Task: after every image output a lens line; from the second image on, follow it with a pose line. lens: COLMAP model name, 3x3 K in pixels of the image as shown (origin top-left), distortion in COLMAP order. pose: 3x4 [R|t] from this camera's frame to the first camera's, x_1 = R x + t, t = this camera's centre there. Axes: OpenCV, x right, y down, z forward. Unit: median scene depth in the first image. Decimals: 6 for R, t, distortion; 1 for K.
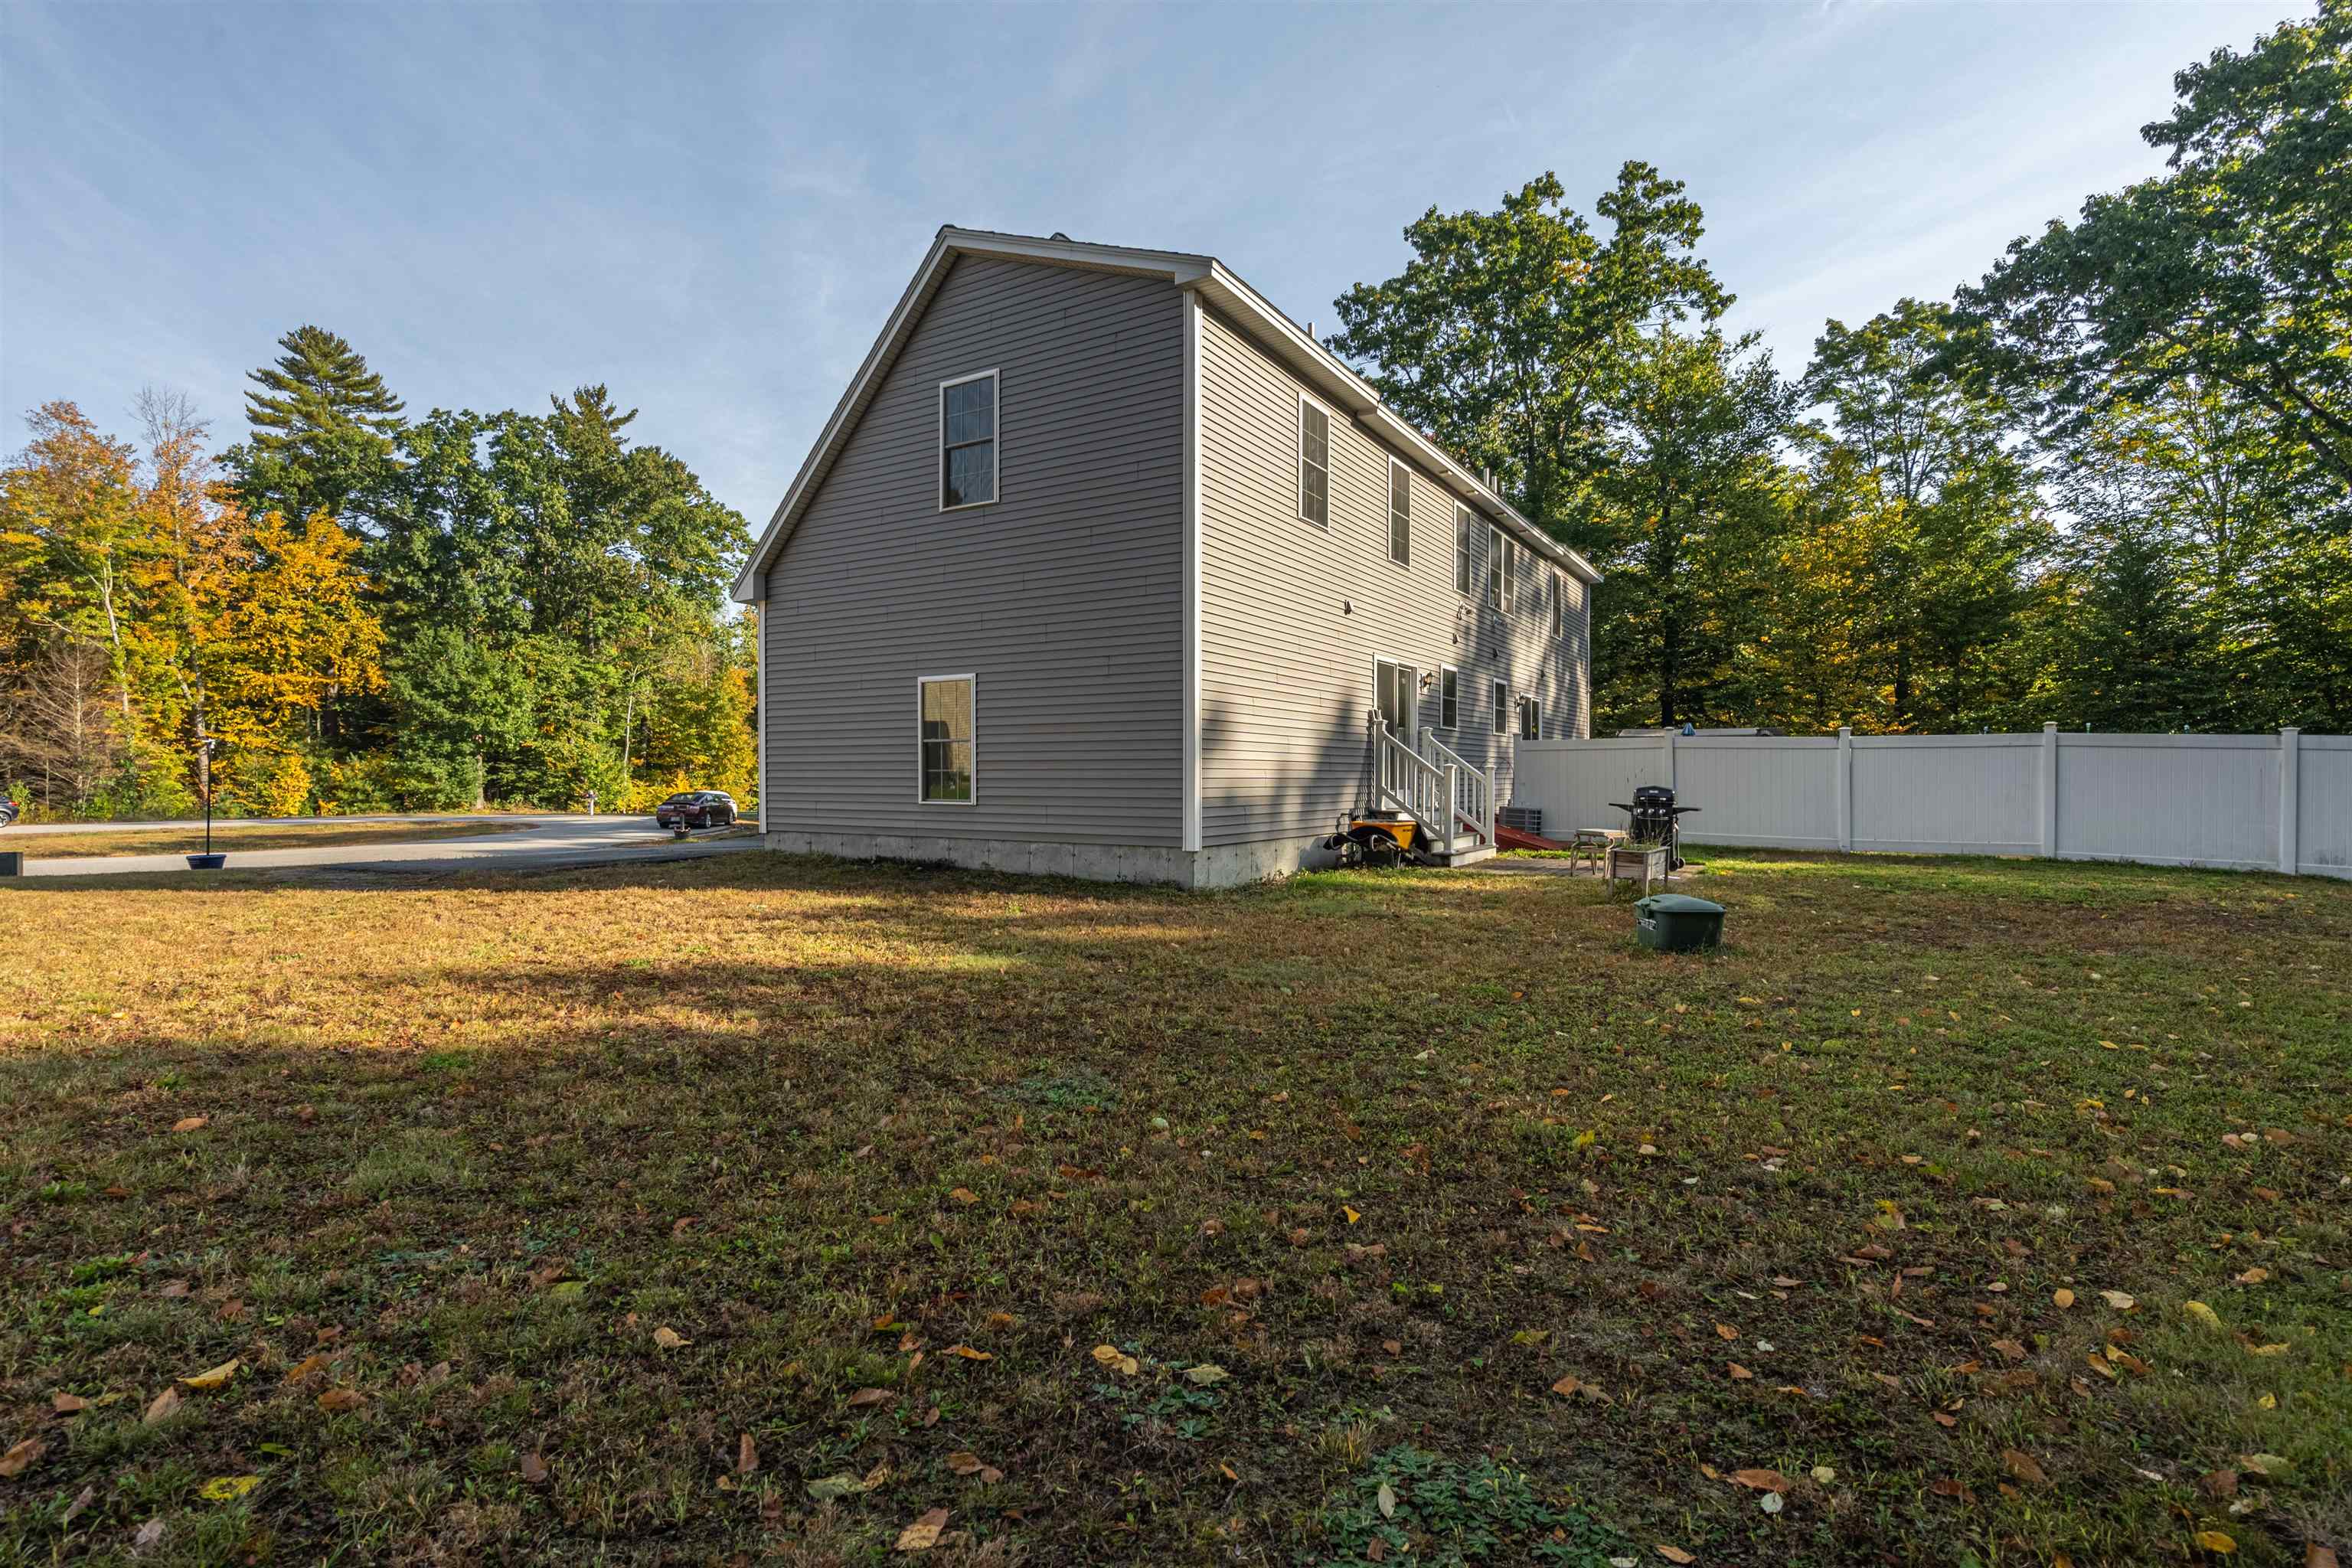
lens RADIAL K [[1067.9, 0, 1166.5], [0, 1067.9, 785.6], [0, 0, 1]] dist [-0.002459, 0.000361]
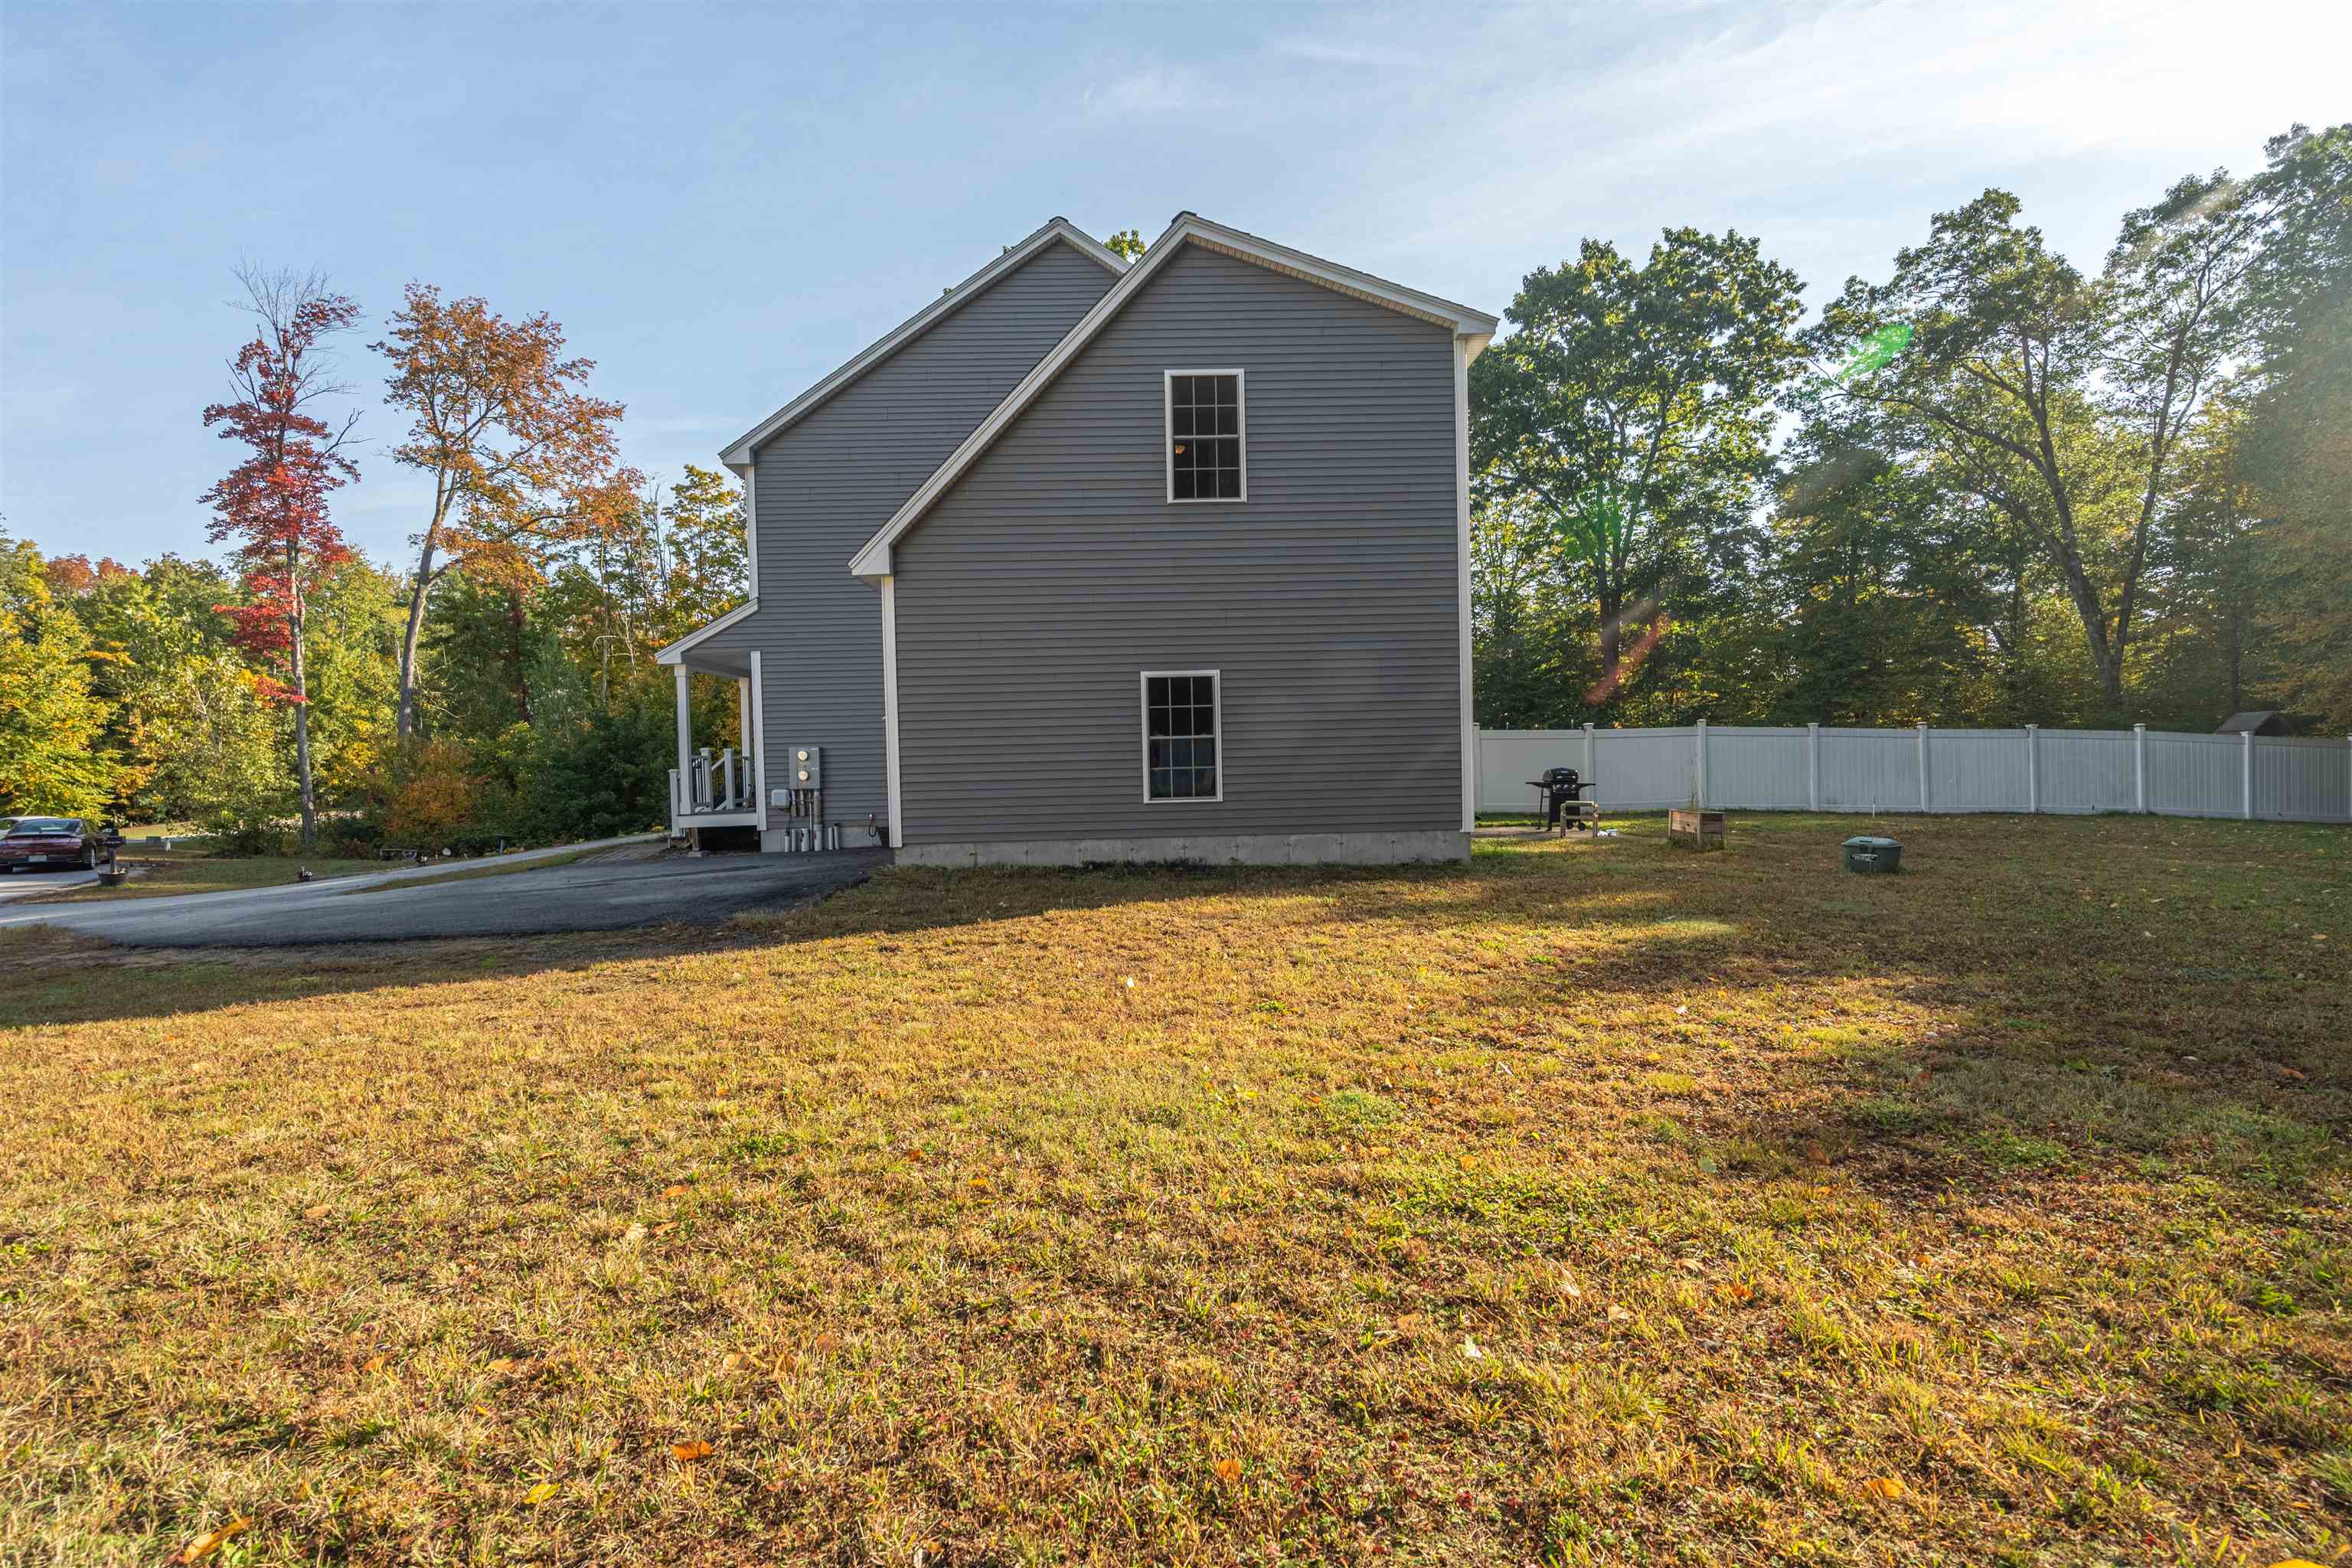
lens RADIAL K [[1067.9, 0, 1166.5], [0, 1067.9, 785.6], [0, 0, 1]] dist [-0.002459, 0.000361]
pose [[0.858663, -0.032108, 0.511534, -0.737416], [0.020375, 0.999385, 0.028528, -0.027030], [-0.512136, -0.014074, 0.858789, 0.160027]]
